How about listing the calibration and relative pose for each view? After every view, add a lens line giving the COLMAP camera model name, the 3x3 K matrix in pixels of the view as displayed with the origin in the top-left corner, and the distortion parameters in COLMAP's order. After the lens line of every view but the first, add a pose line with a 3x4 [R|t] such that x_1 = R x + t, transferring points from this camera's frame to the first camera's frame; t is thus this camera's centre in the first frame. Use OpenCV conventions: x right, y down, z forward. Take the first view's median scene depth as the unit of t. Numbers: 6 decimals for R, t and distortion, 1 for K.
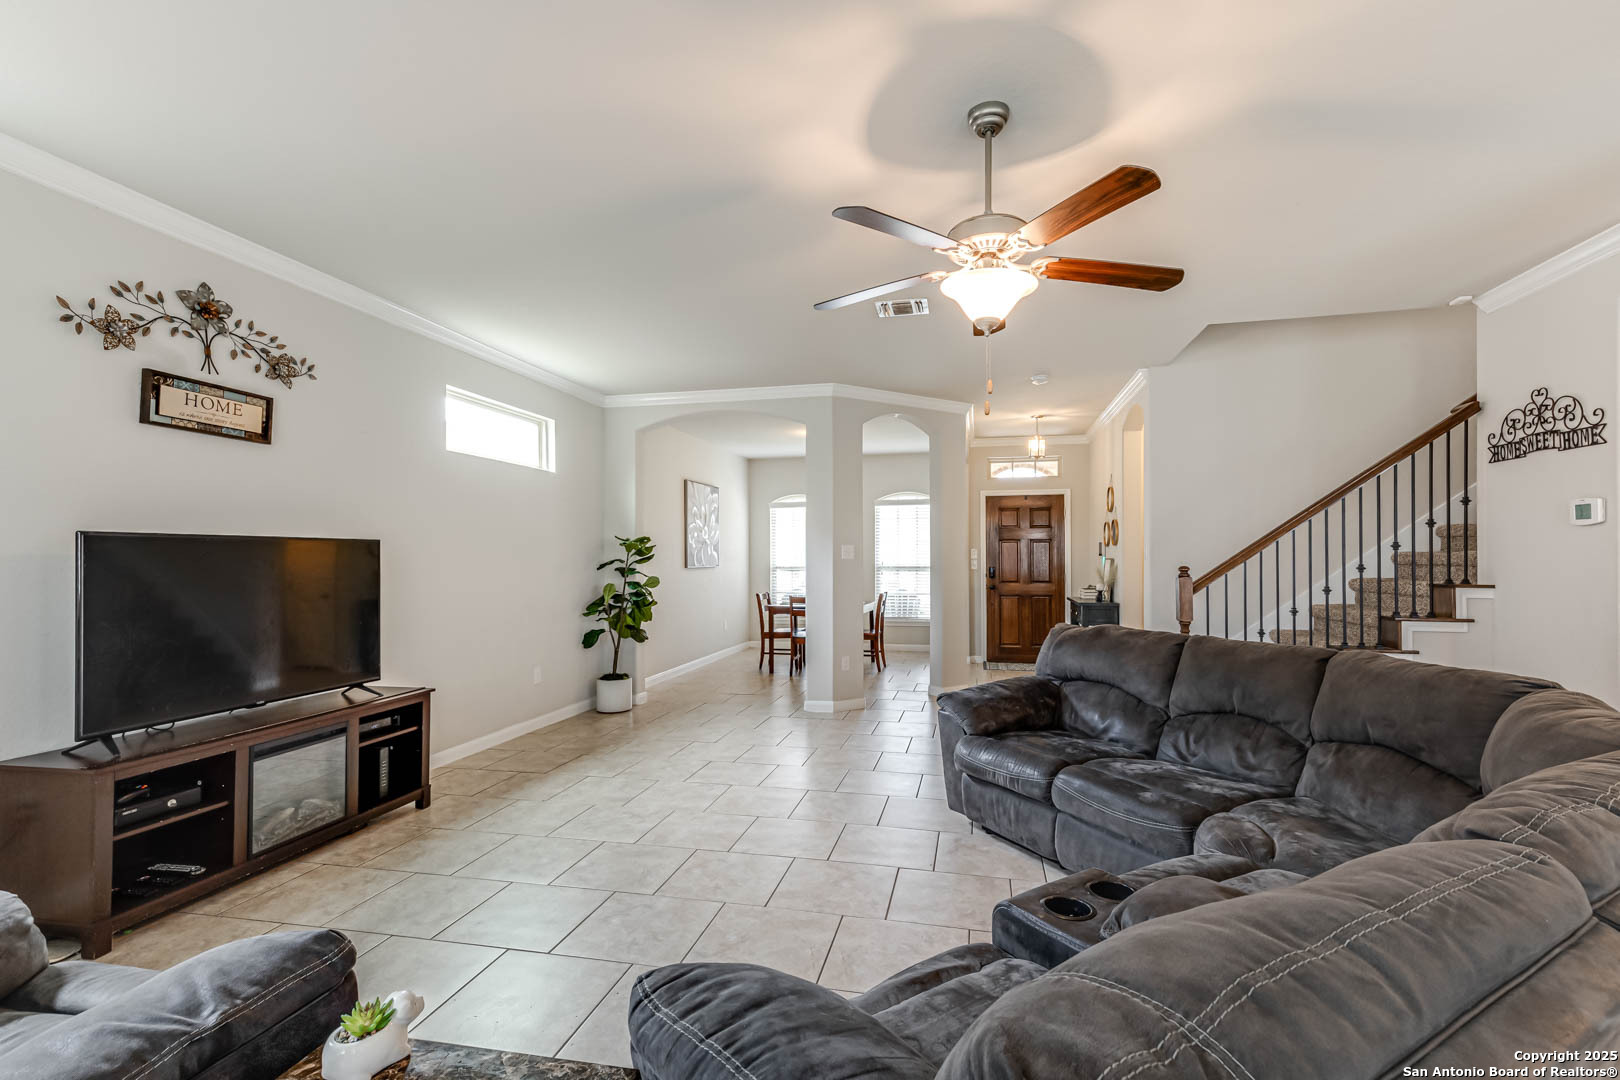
lens RADIAL K [[717.8, 0, 819.4], [0, 717.8, 555.5], [0, 0, 1]] dist [0.028191, -0.000201]
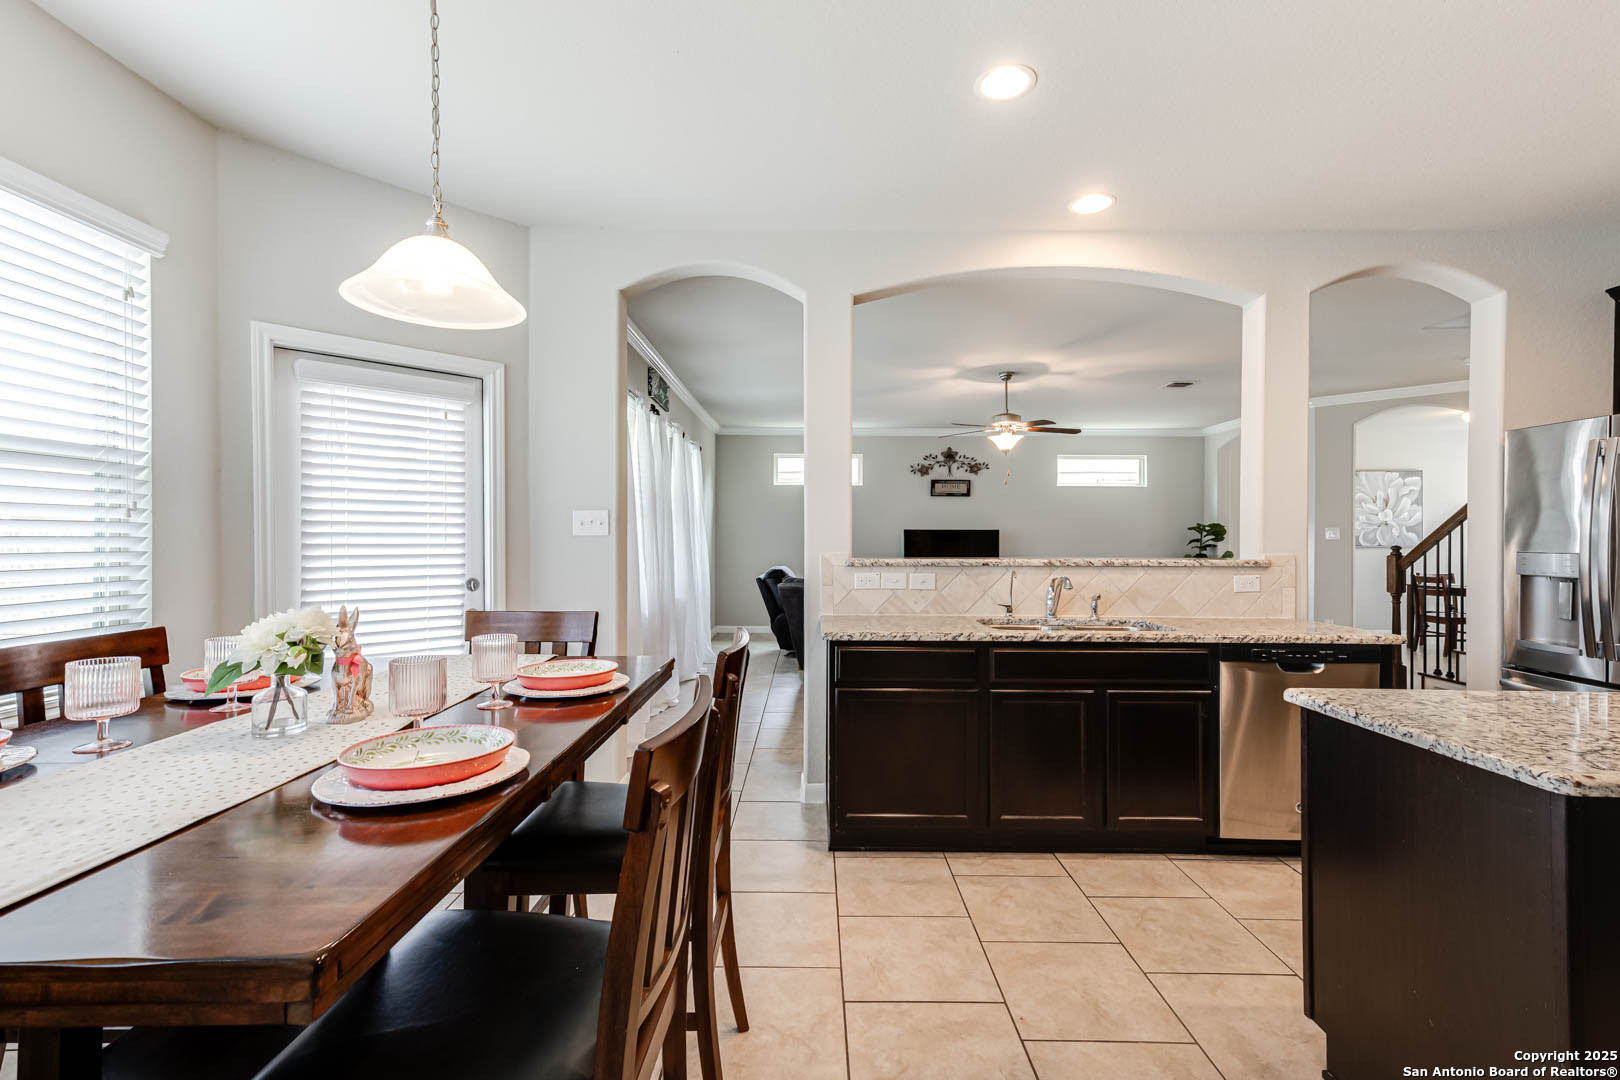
lens RADIAL K [[717.8, 0, 819.0], [0, 717.8, 538.2], [0, 0, 1]] dist [0.028191, -0.000201]
pose [[0.224729, 0.004250, -0.974412, 1.915055], [-0.003196, 0.999988, 0.003624, 0.001781], [0.974416, 0.002300, 0.224740, -0.205284]]
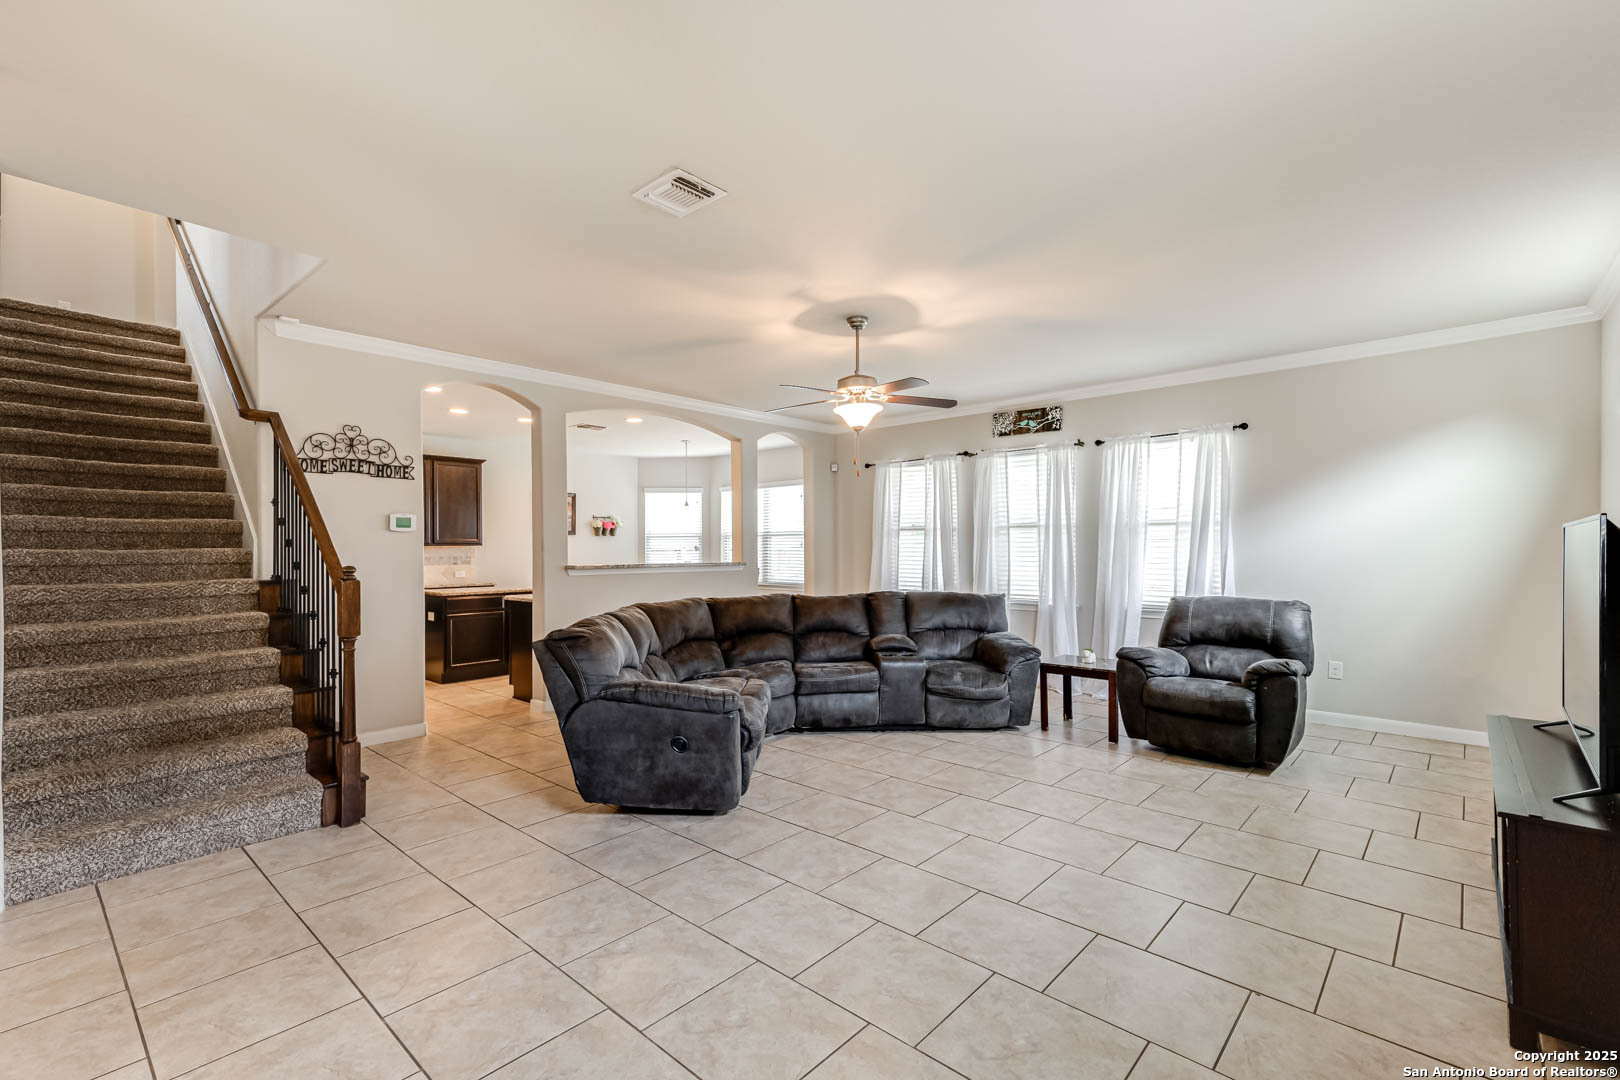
lens RADIAL K [[717.8, 0, 810.8], [0, 717.8, 547.4], [0, 0, 1]] dist [0.028191, -0.000201]
pose [[-0.869216, 0.005284, 0.494405, -0.424003], [0.004035, 0.999985, -0.003592, 0.000138], [-0.494417, -0.001127, -0.869224, 1.922240]]
